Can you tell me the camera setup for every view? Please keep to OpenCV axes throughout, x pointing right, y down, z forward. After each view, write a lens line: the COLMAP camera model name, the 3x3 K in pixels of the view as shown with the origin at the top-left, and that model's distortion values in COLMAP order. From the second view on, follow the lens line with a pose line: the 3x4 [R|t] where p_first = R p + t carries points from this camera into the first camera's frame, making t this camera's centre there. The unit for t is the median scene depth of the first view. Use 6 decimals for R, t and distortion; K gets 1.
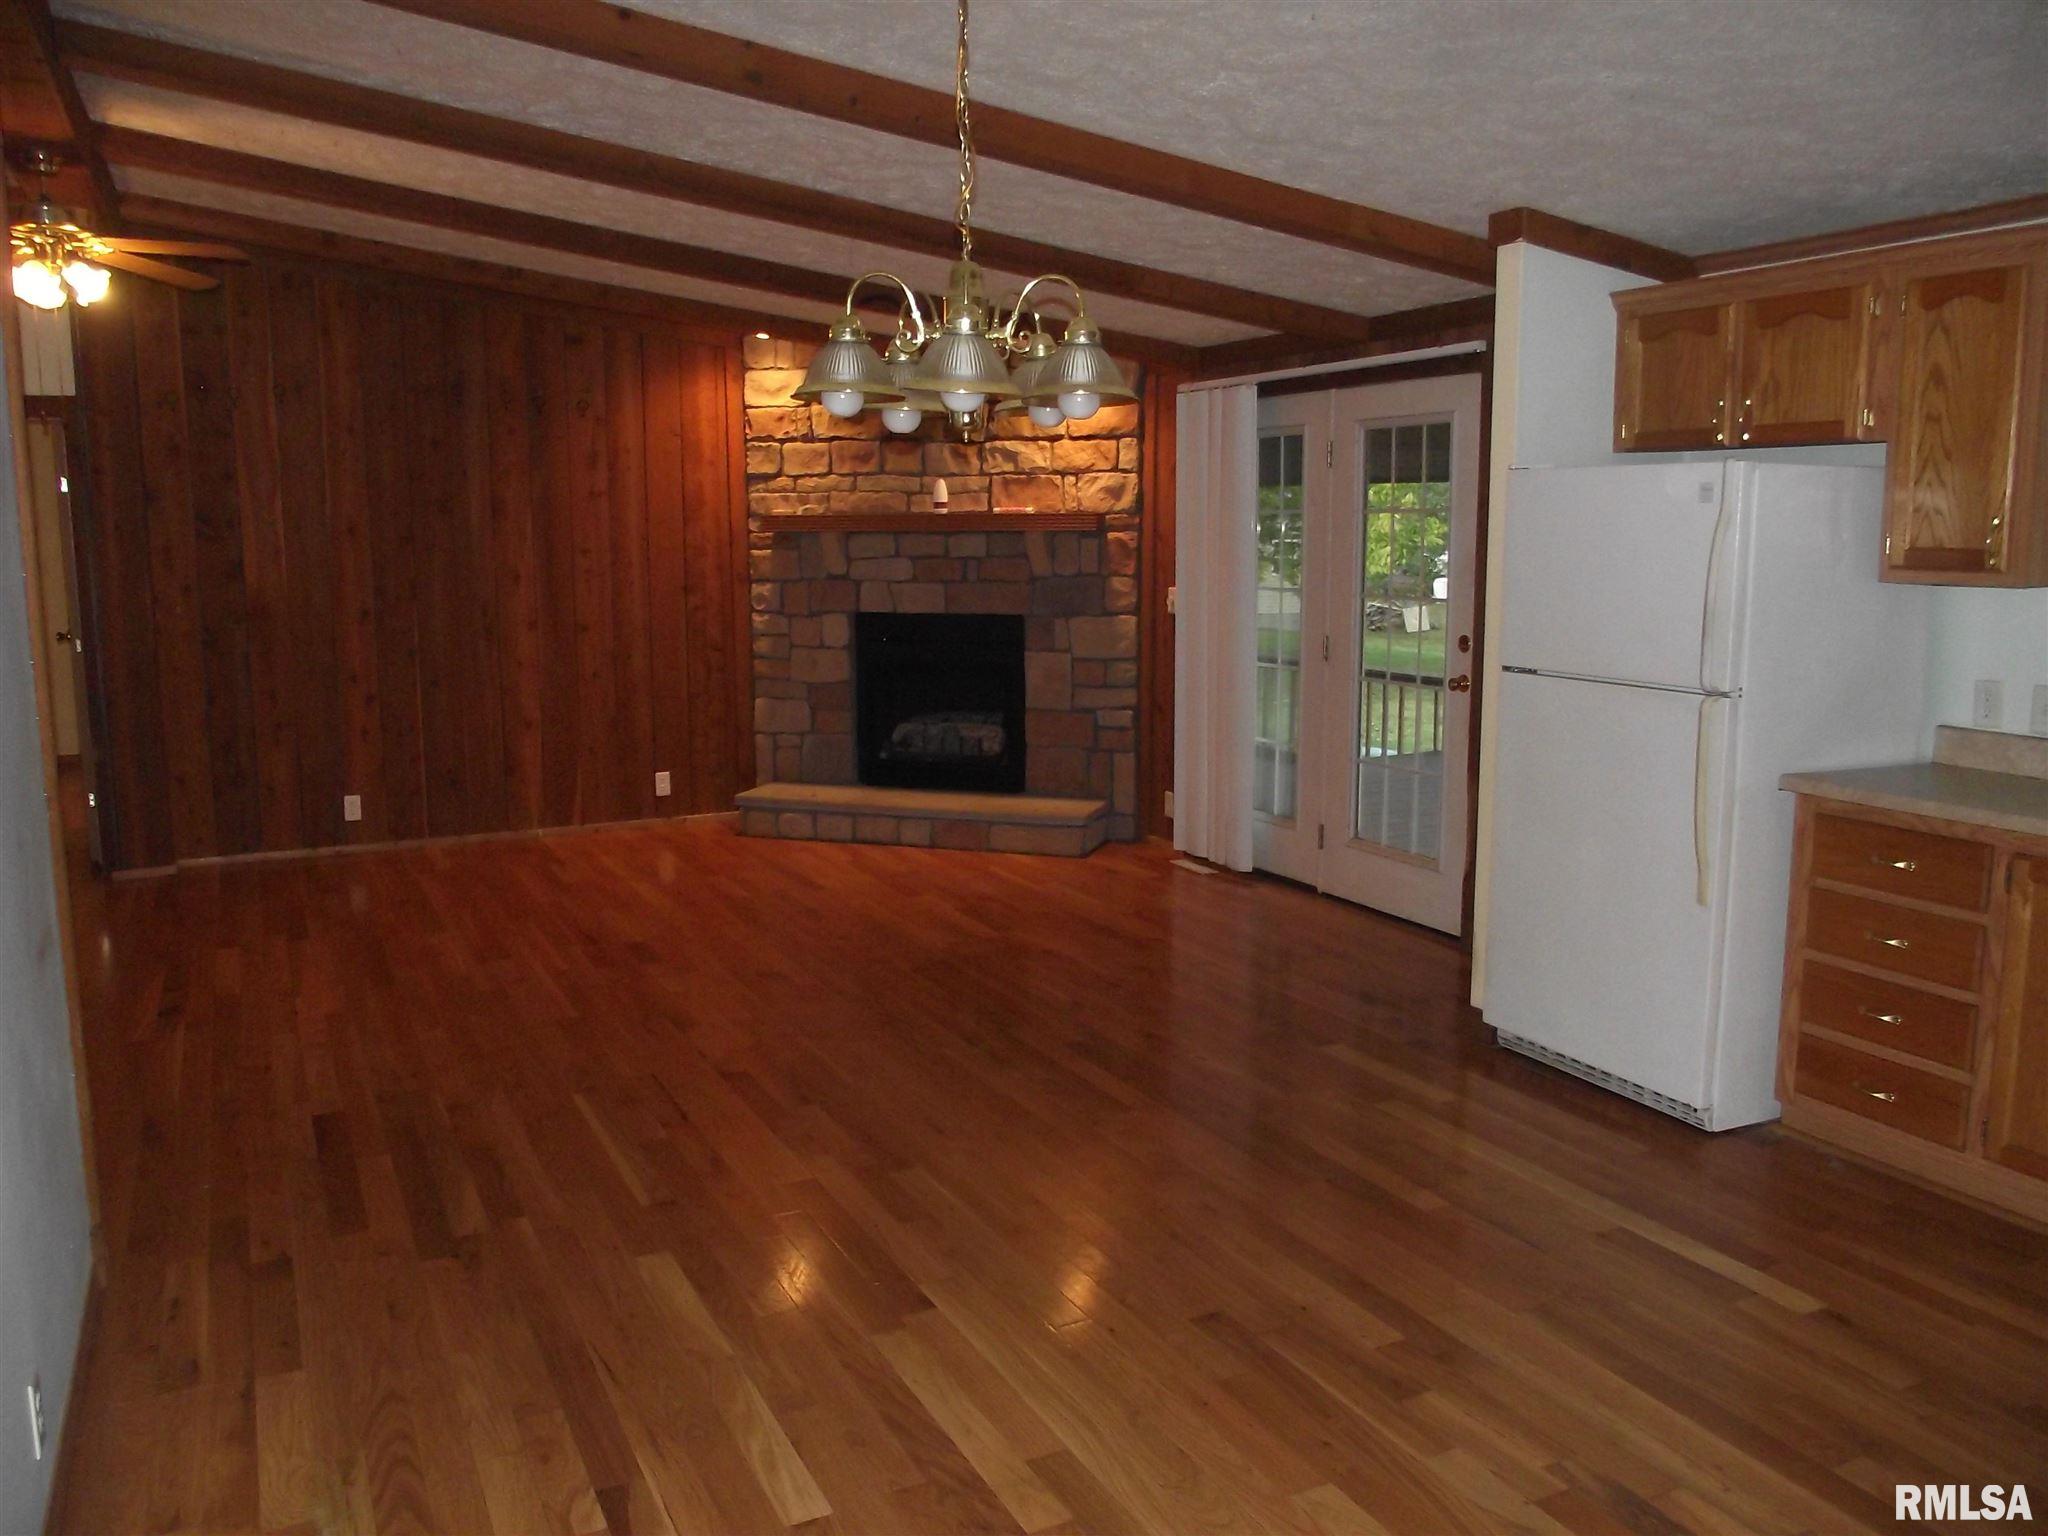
lens RADIAL K [[1626.1, 0, 1024.7], [0, 1626.1, 754.9], [0, 0, 1]] dist [-0.074254, 0.042681]
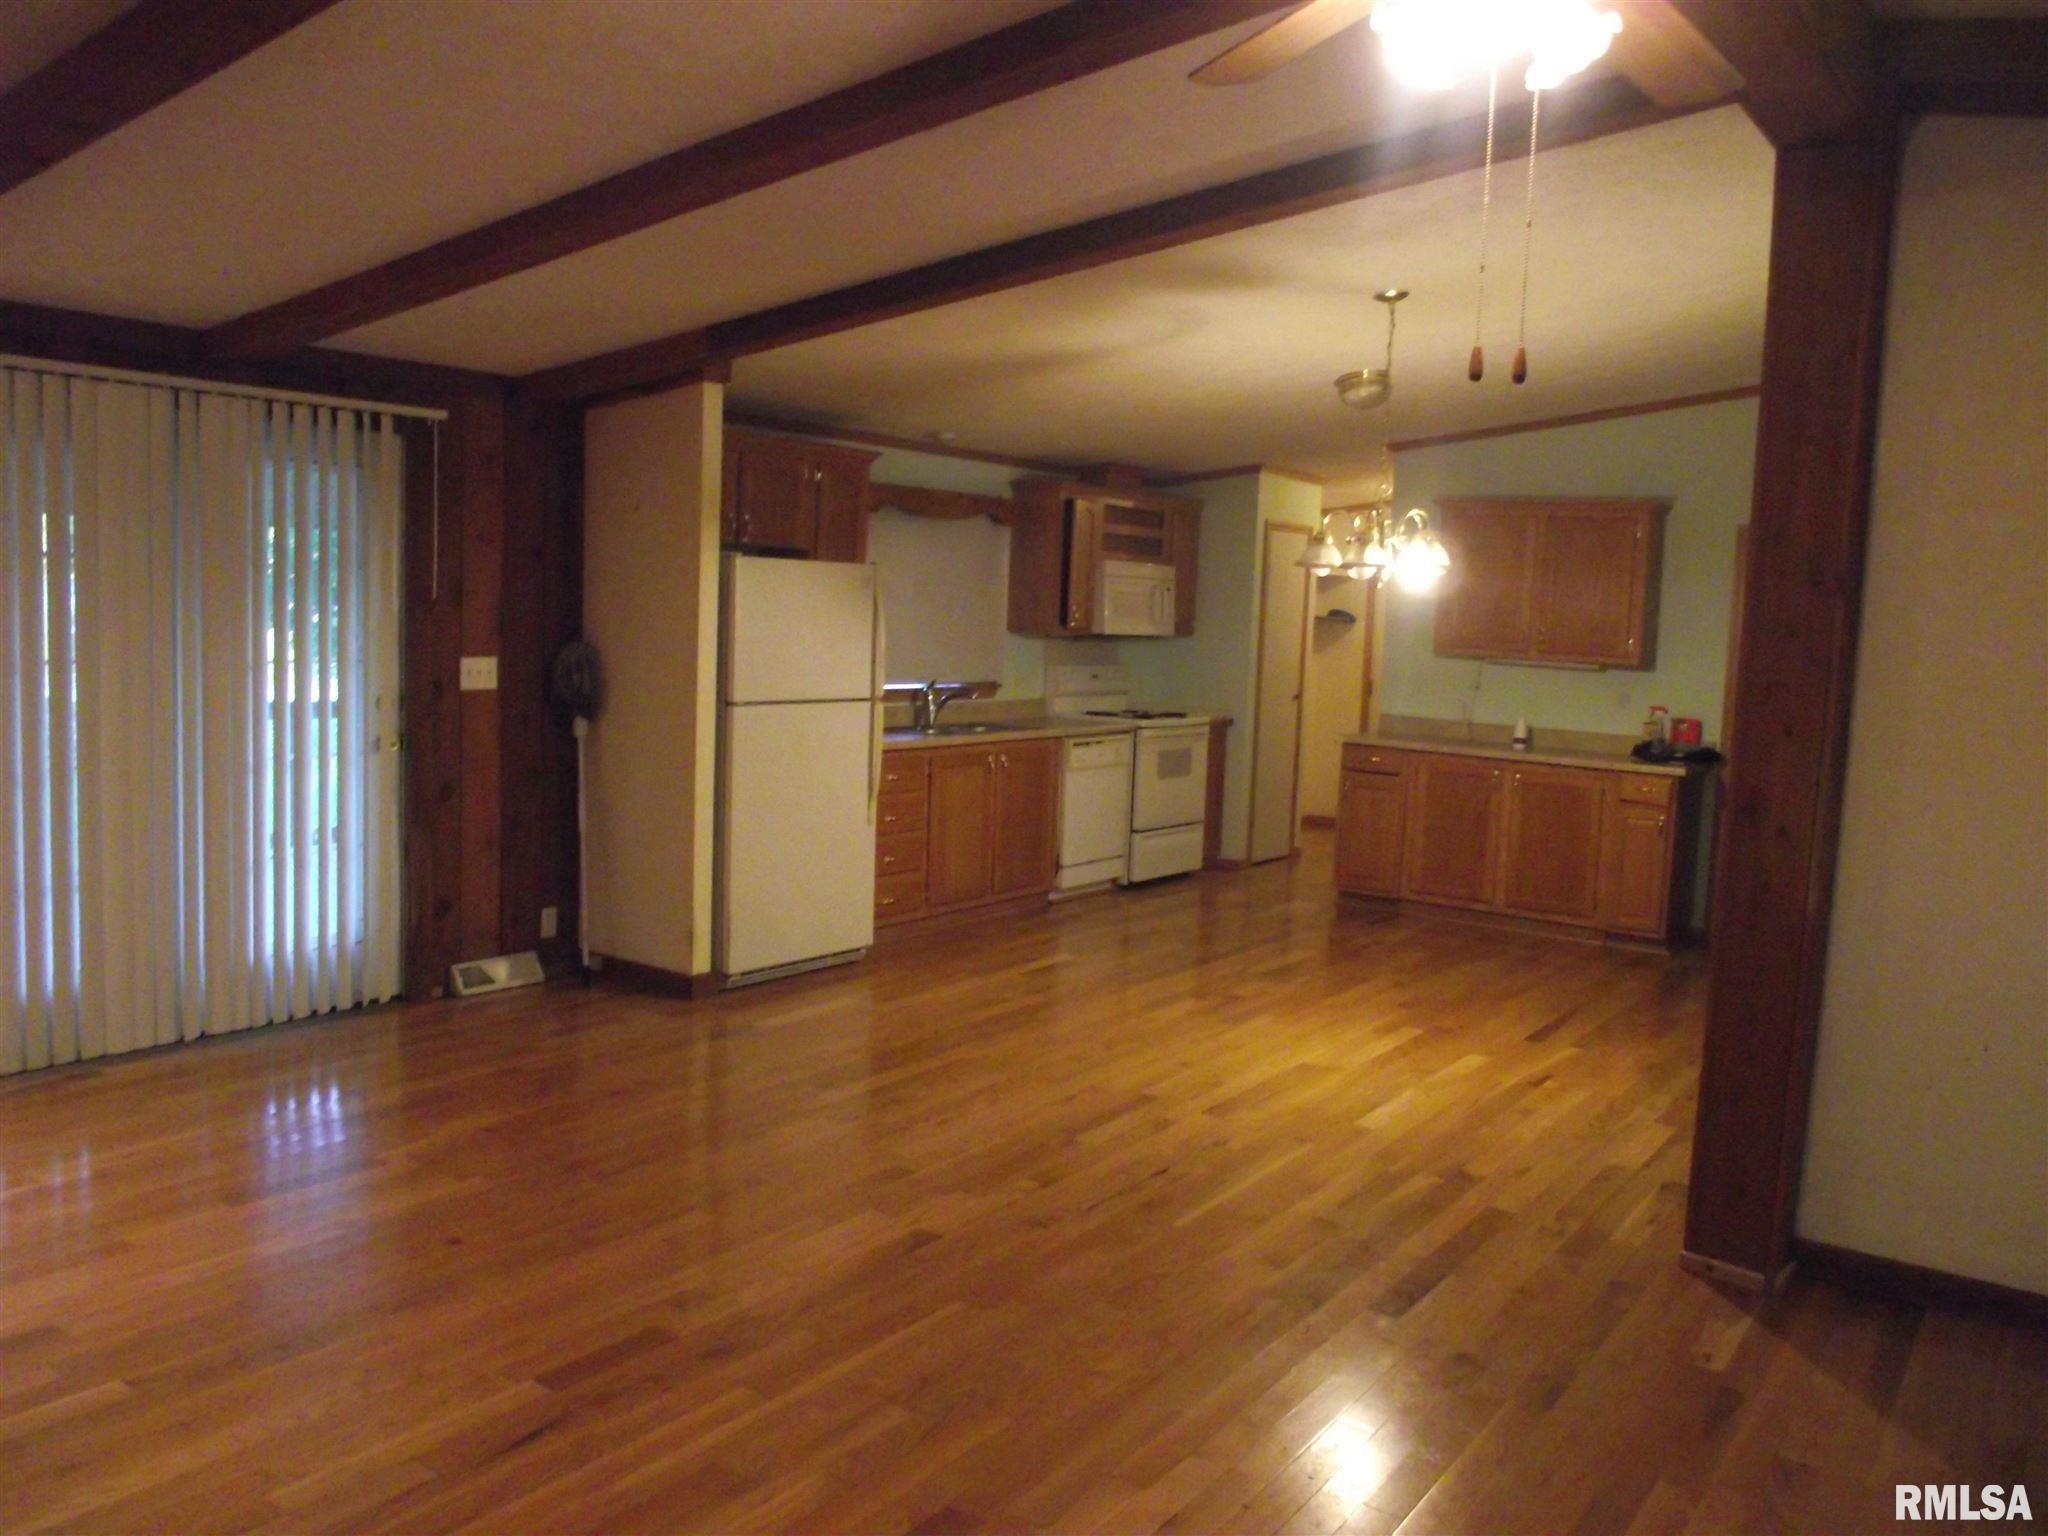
lens RADIAL K [[1626.1, 0, 1024.7], [0, 1626.1, 754.9], [0, 0, 1]] dist [-0.074254, 0.042681]
pose [[-0.476671, -0.103117, 0.873013, -0.562626], [0.079999, 0.983887, 0.159893, -0.117910], [-0.875434, 0.146057, -0.460741, 0.802774]]
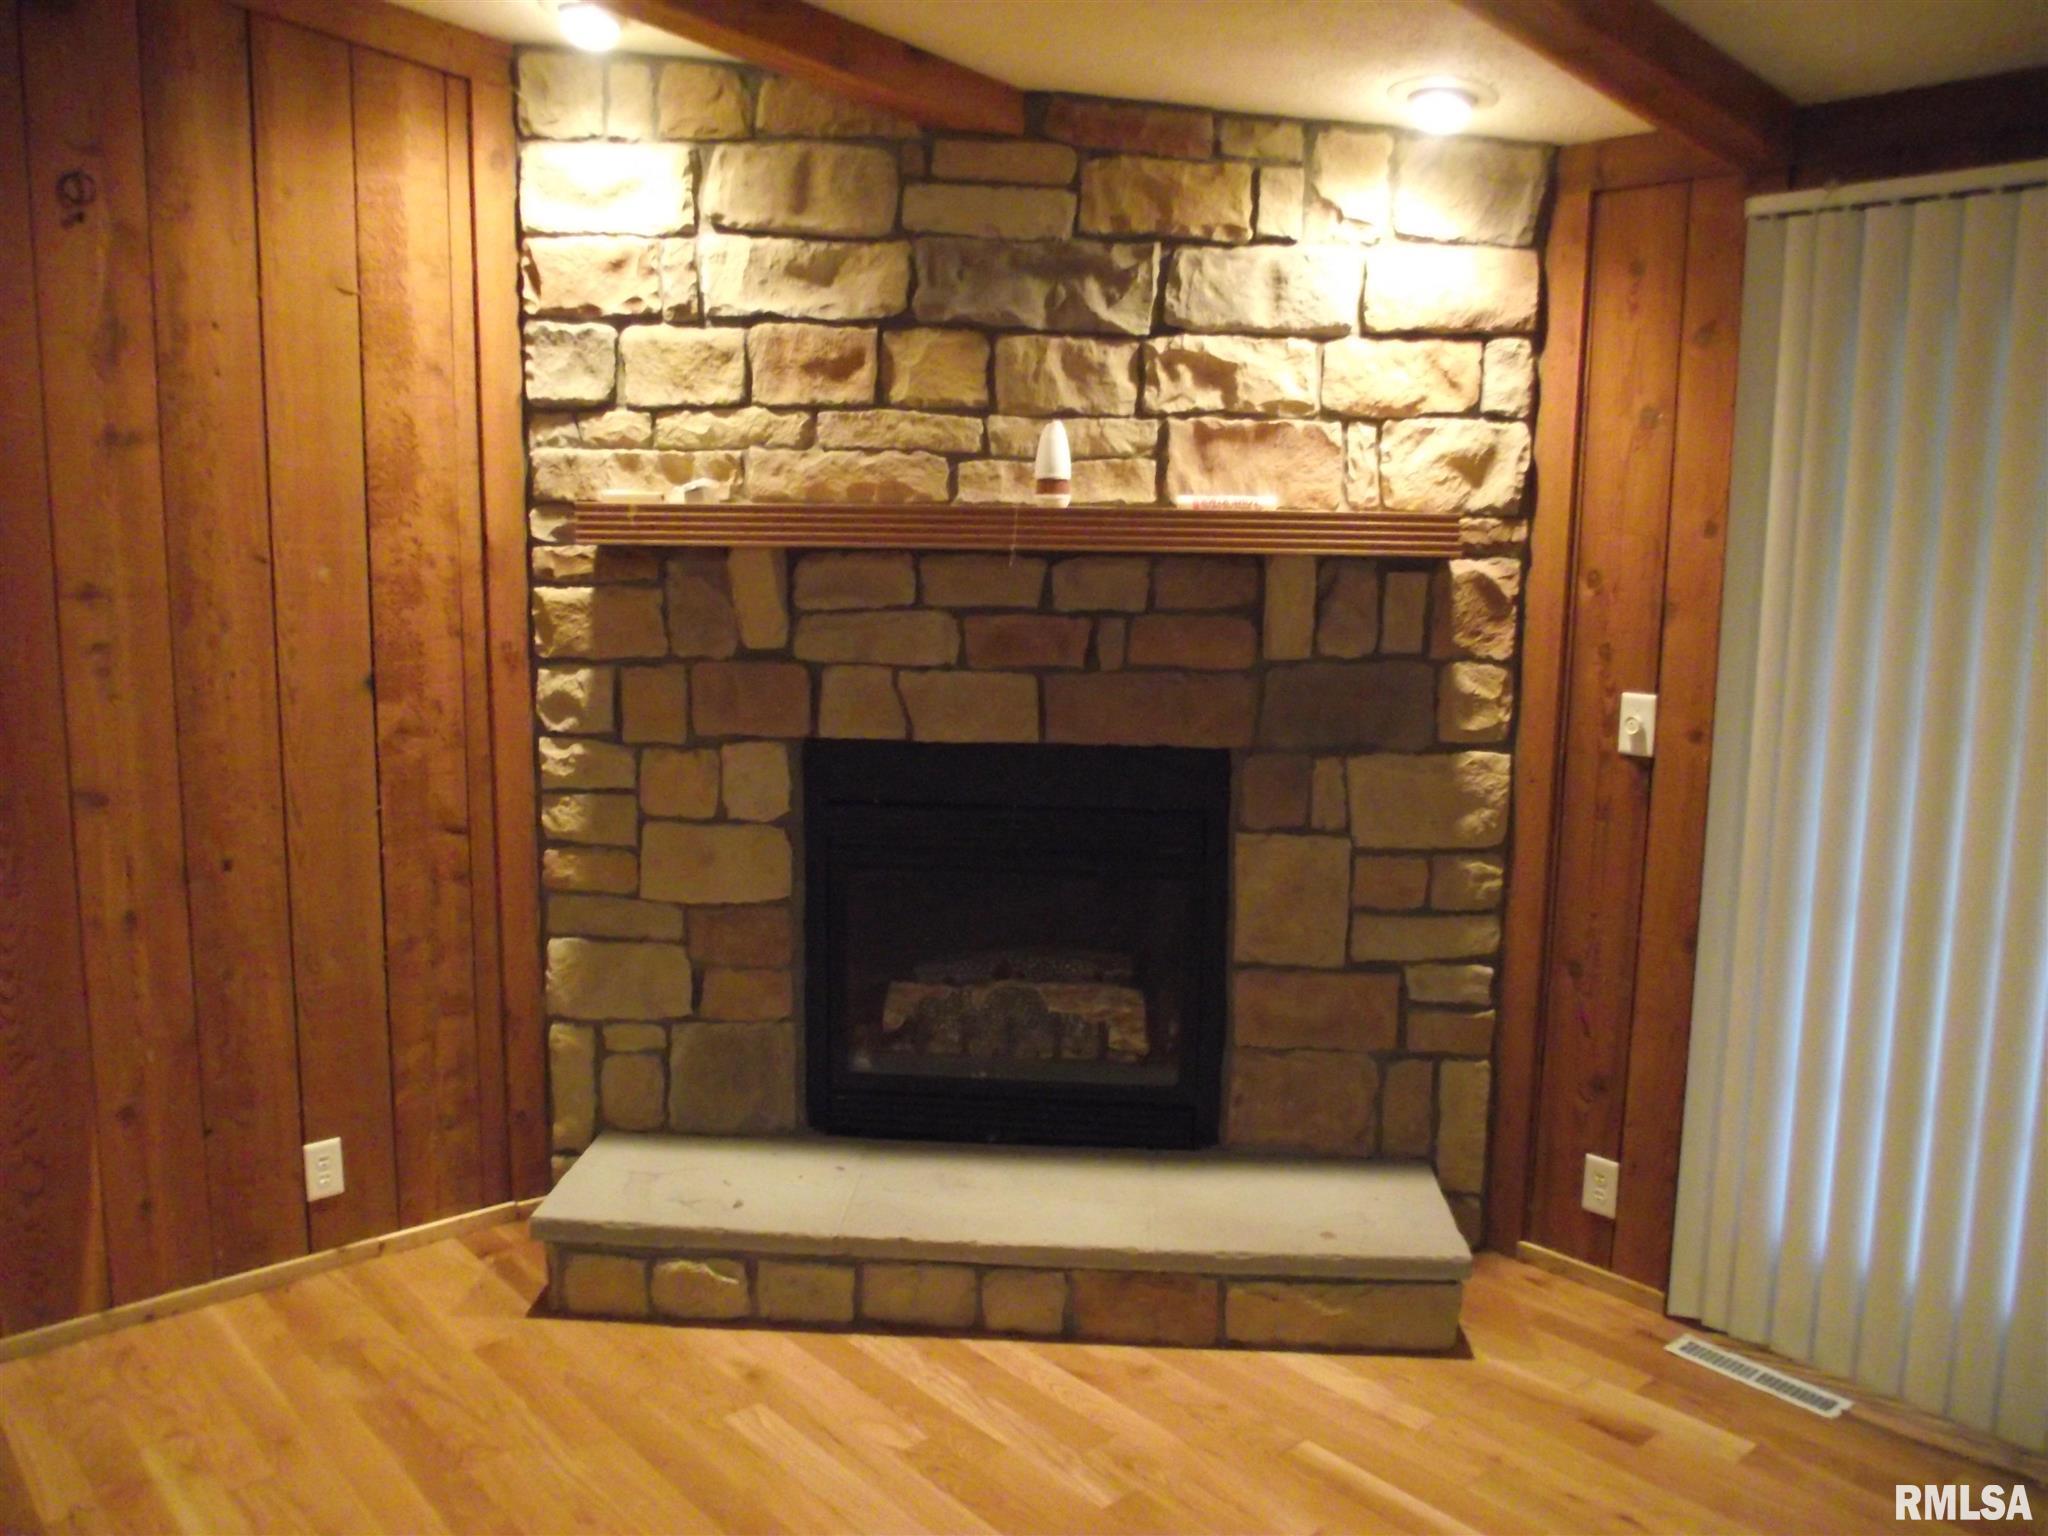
lens RADIAL K [[1626.1, 0, 1024.7], [0, 1626.1, 754.9], [0, 0, 1]] dist [-0.074254, 0.042681]
pose [[0.965775, -0.021947, 0.258451, -0.161691], [0.020111, 0.999750, 0.009745, -0.088554], [-0.258600, -0.004214, 0.965975, 0.593685]]
